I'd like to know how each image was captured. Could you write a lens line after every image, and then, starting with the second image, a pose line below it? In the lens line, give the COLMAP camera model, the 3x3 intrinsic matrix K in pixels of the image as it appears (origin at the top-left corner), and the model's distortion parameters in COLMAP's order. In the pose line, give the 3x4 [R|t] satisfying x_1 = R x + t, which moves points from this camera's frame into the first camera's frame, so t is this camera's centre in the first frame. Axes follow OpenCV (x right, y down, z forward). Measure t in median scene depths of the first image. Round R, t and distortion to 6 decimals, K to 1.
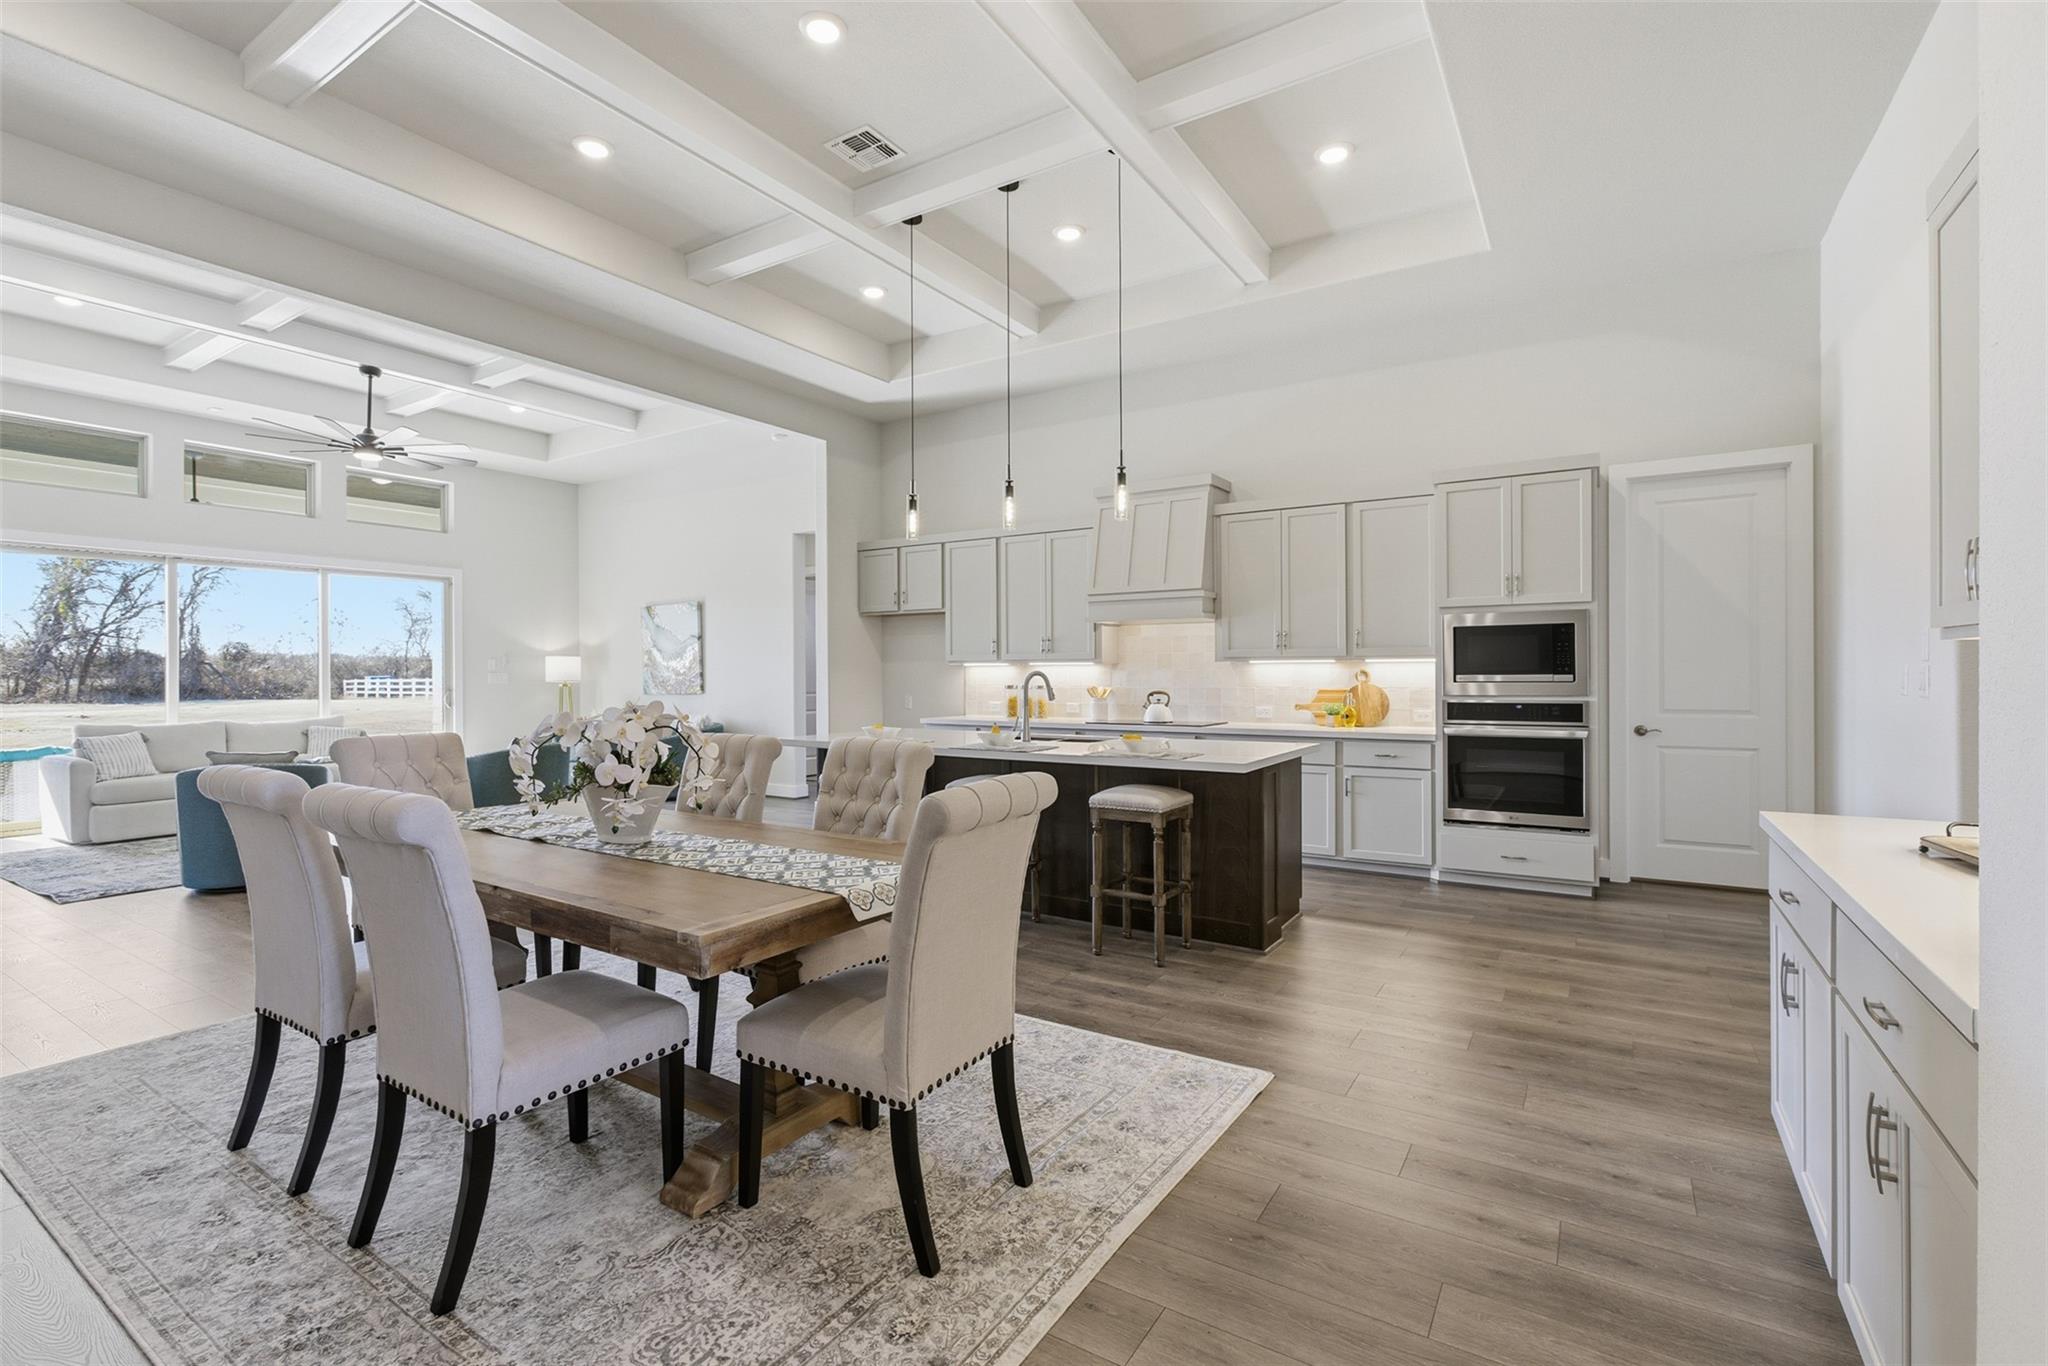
lens RADIAL K [[932.9, 0, 991.1], [0, 932.9, 664.0], [0, 0, 1]] dist [-0.012332, 0.001336]
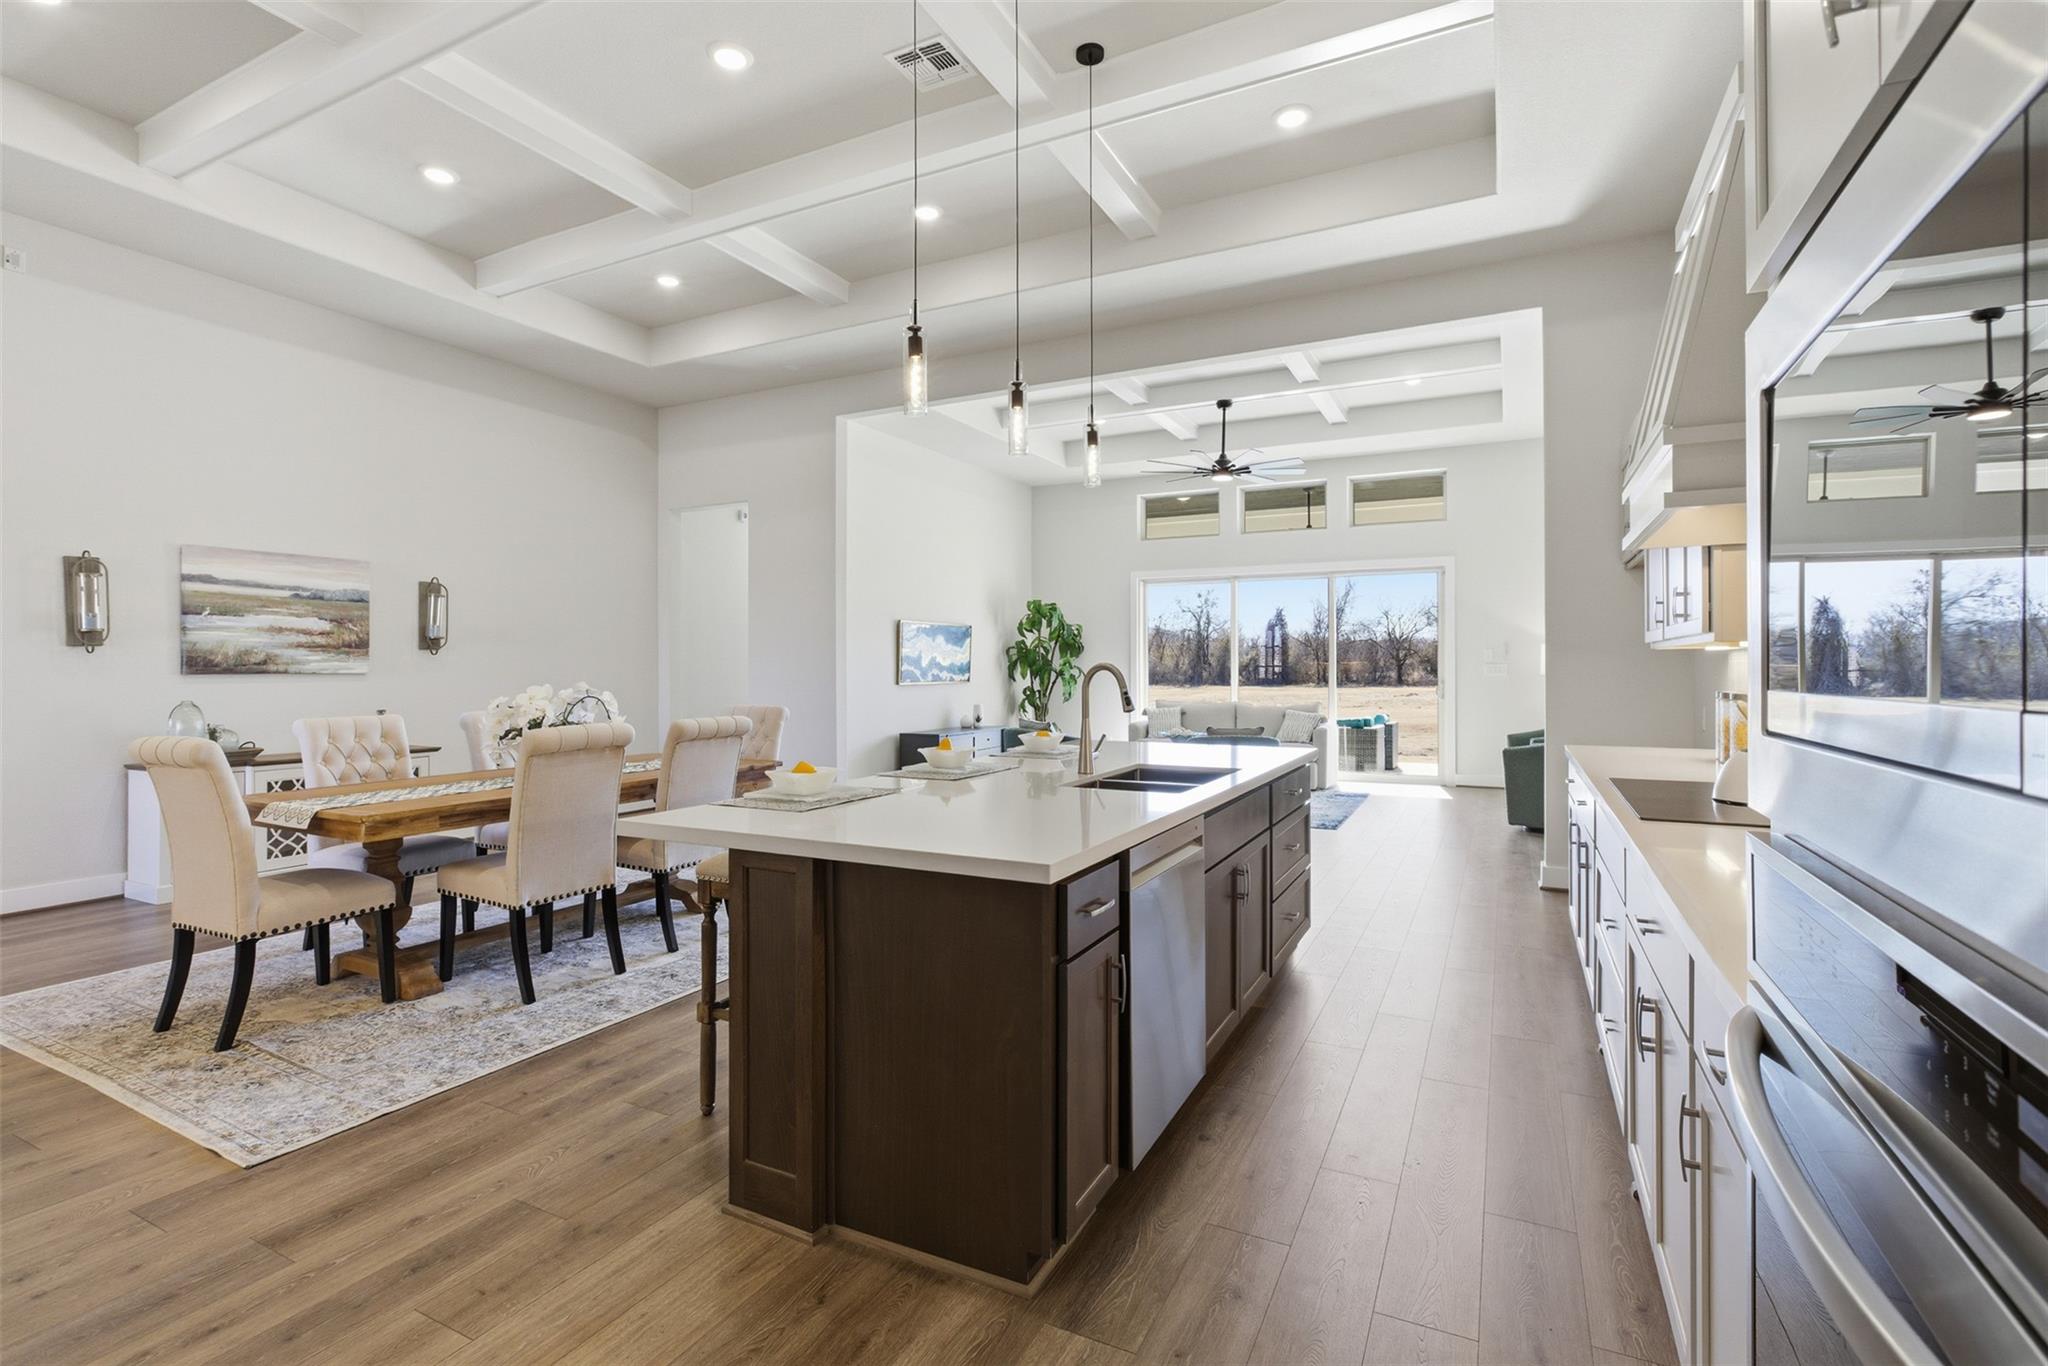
lens RADIAL K [[932.9, 0, 1042.7], [0, 932.9, 659.5], [0, 0, 1]] dist [-0.012332, 0.001336]
pose [[0.123979, -0.003049, -0.992280, 0.474801], [0.009078, 0.999957, -0.001939, 0.005090], [0.992243, -0.008767, 0.124001, 0.639669]]
